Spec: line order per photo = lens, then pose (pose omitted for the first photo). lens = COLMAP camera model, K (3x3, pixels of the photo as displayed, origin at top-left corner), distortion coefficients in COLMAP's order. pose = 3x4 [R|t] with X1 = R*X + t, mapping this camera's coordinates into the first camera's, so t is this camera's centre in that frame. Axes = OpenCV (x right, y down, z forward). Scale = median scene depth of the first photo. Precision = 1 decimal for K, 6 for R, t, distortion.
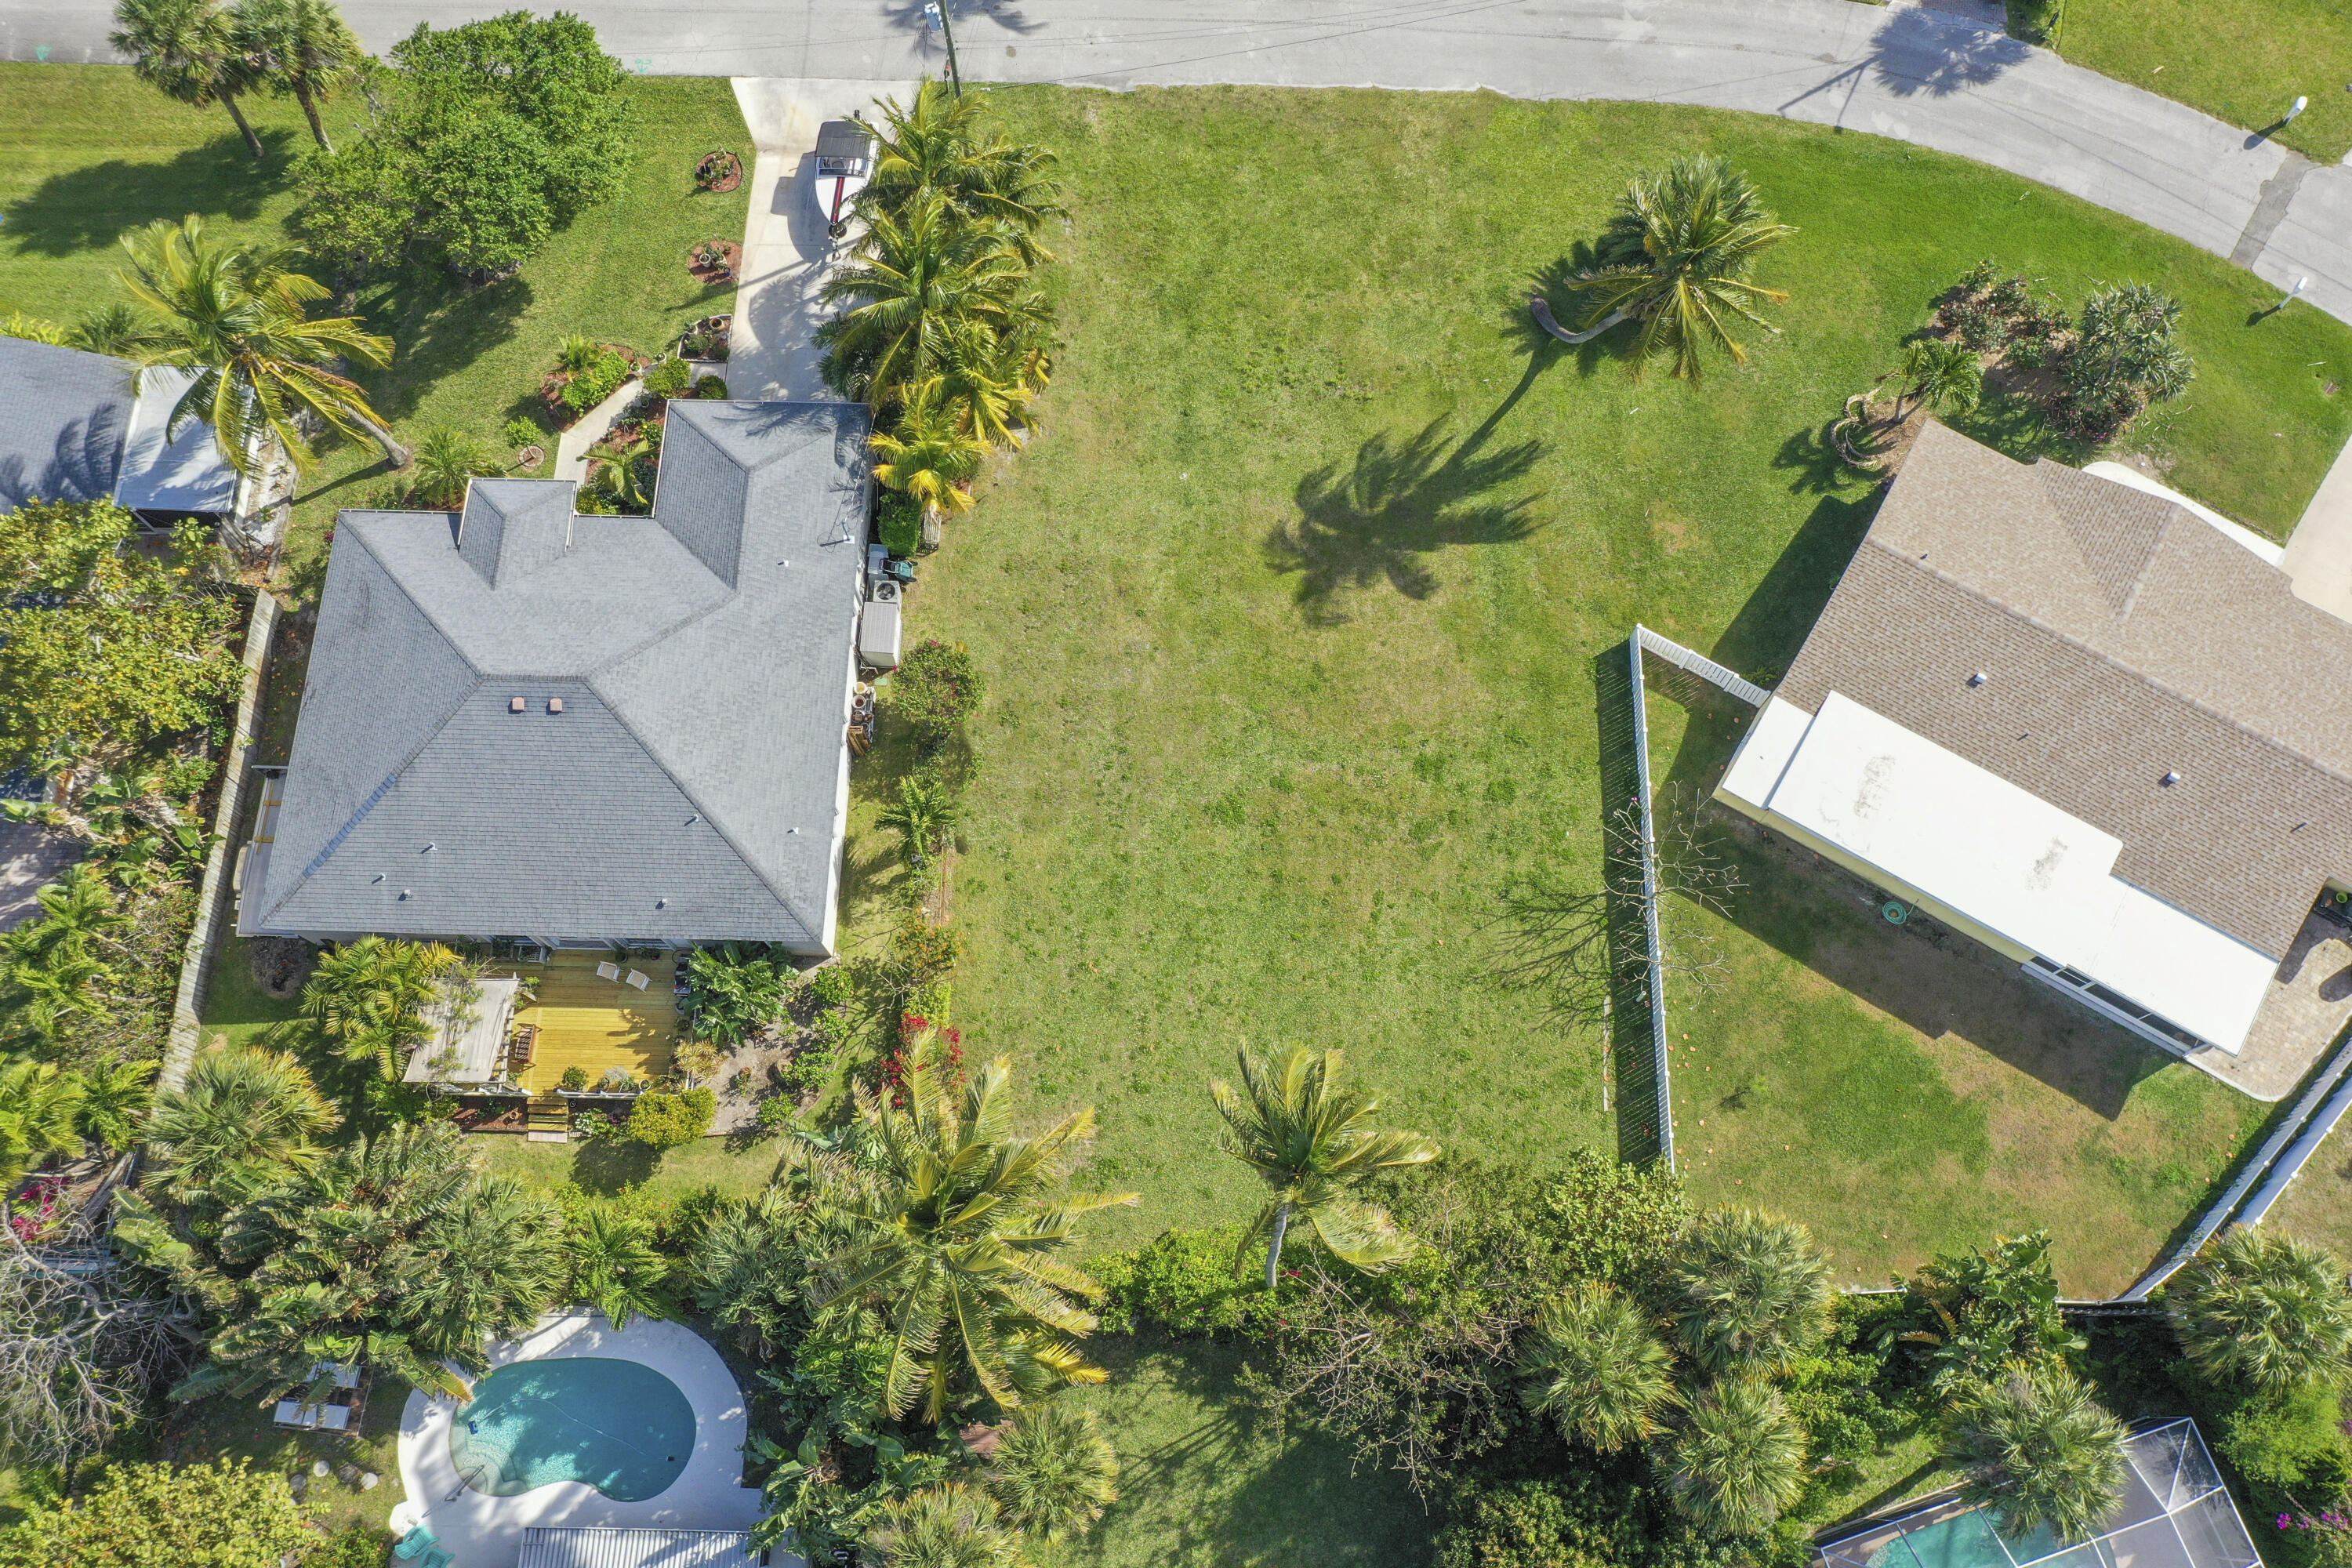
lens RADIAL K [[1849.5, 0, 1177.9], [0, 1849.5, 785.5], [0, 0, 1]] dist [0.004980, 0.005982]
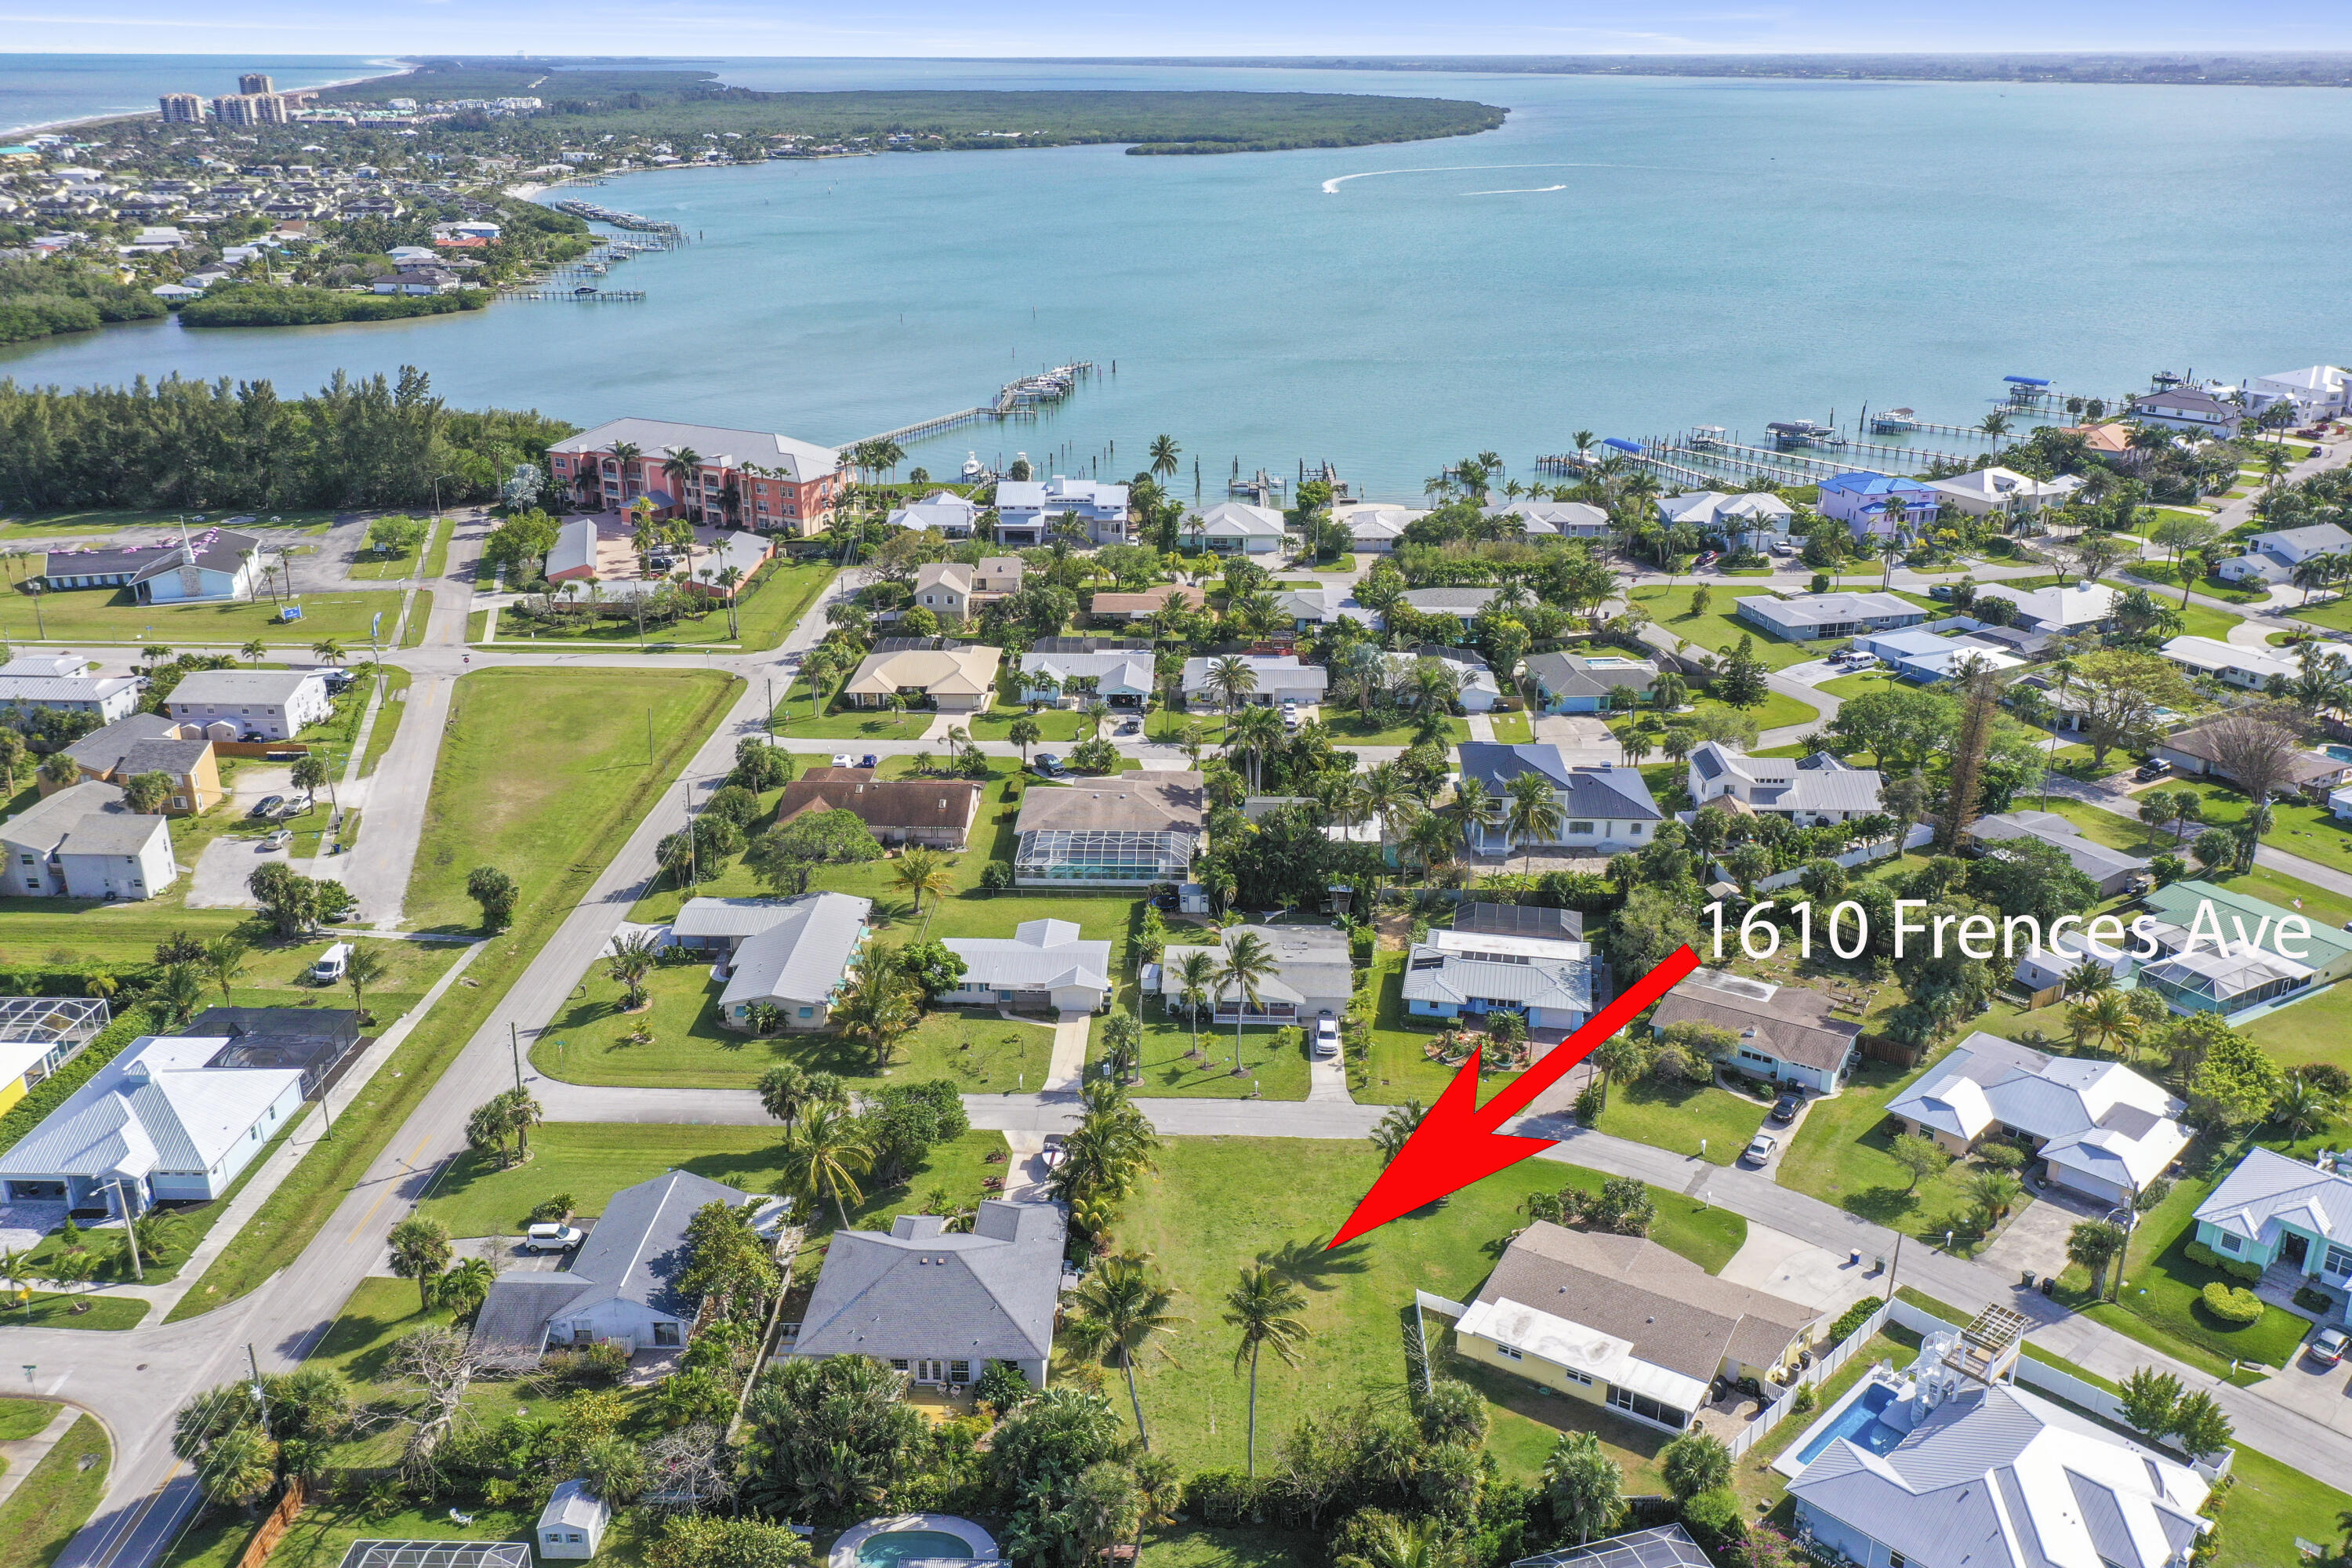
lens RADIAL K [[1849.5, 0, 1176.0], [0, 1849.5, 783.0], [0, 0, 1]] dist [0.004980, 0.005982]
pose [[0.999881, 0.014330, -0.005742, -0.030924], [-0.013627, 0.644504, -0.764480, 1.191337], [-0.007254, 0.764467, 0.644622, -0.856979]]
